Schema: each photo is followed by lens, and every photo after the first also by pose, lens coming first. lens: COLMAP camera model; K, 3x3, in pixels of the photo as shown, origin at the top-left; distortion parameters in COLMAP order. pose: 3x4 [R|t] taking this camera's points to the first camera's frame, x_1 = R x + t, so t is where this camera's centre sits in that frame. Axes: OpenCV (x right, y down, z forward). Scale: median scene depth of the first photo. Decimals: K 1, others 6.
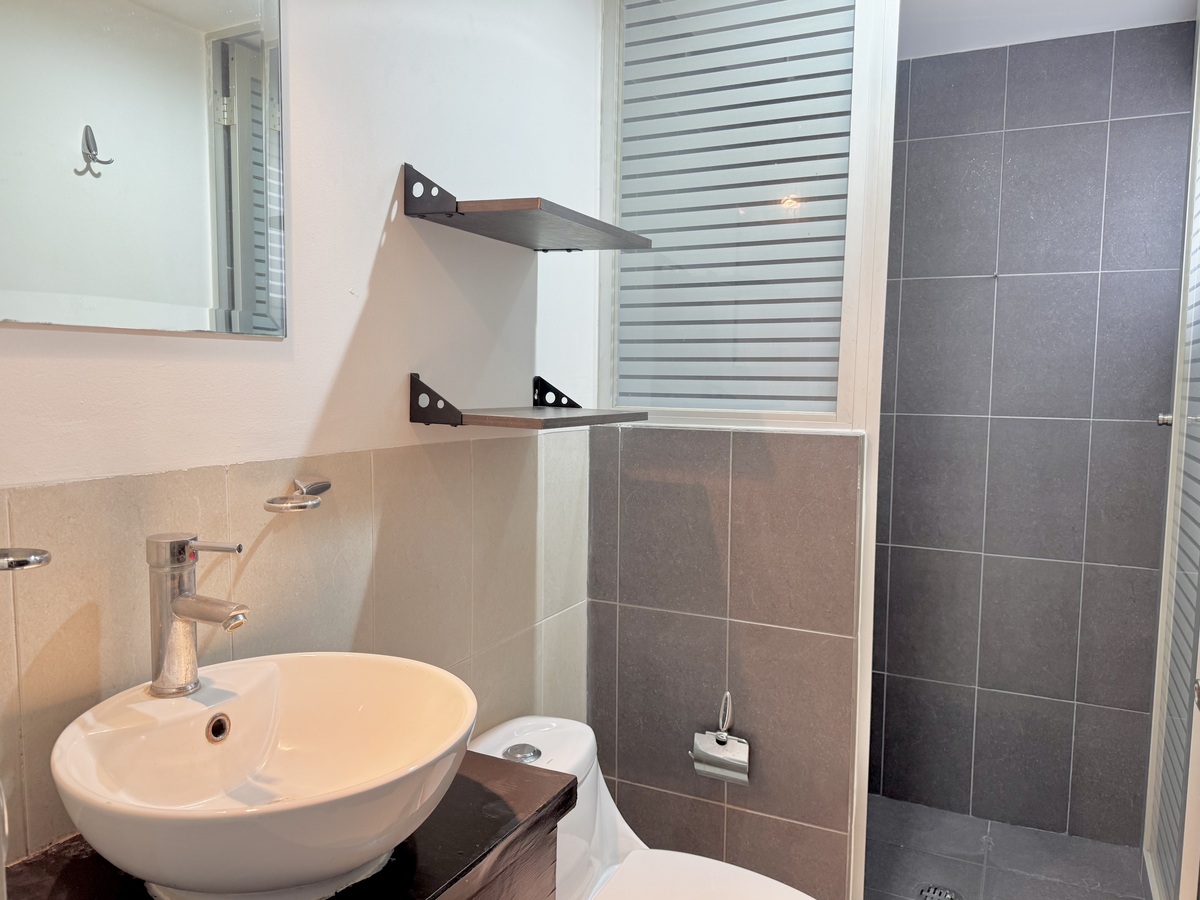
lens RADIAL K [[878.6, 0, 600.0], [0, 878.6, 450.0], [0, 0, 1]] dist [0.115846, -0.165250]
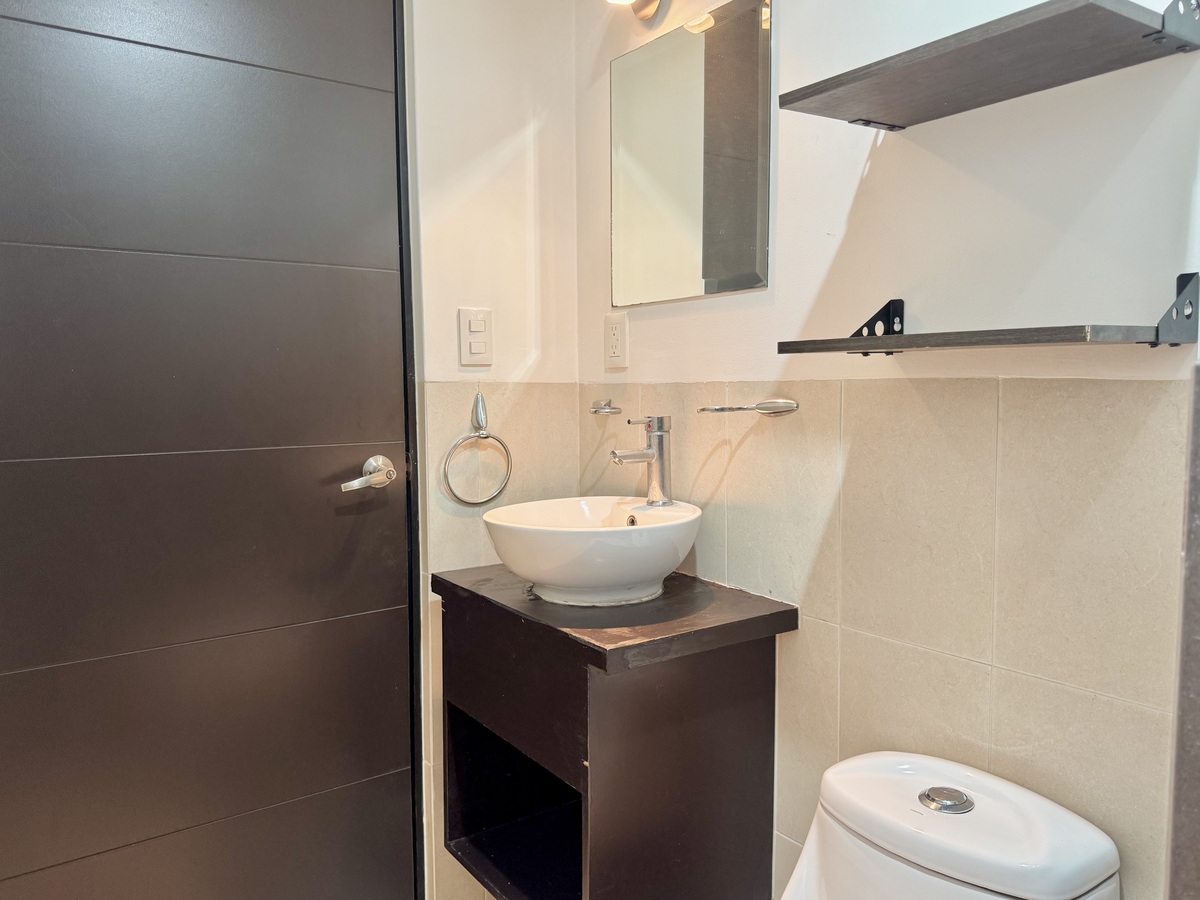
lens RADIAL K [[878.6, 0, 600.0], [0, 878.6, 450.0], [0, 0, 1]] dist [0.115846, -0.165250]
pose [[-0.474051, 0.067702, -0.877891, 0.811974], [-0.062612, 0.991924, 0.110305, -0.015511], [0.878269, 0.107257, -0.465983, 1.257032]]
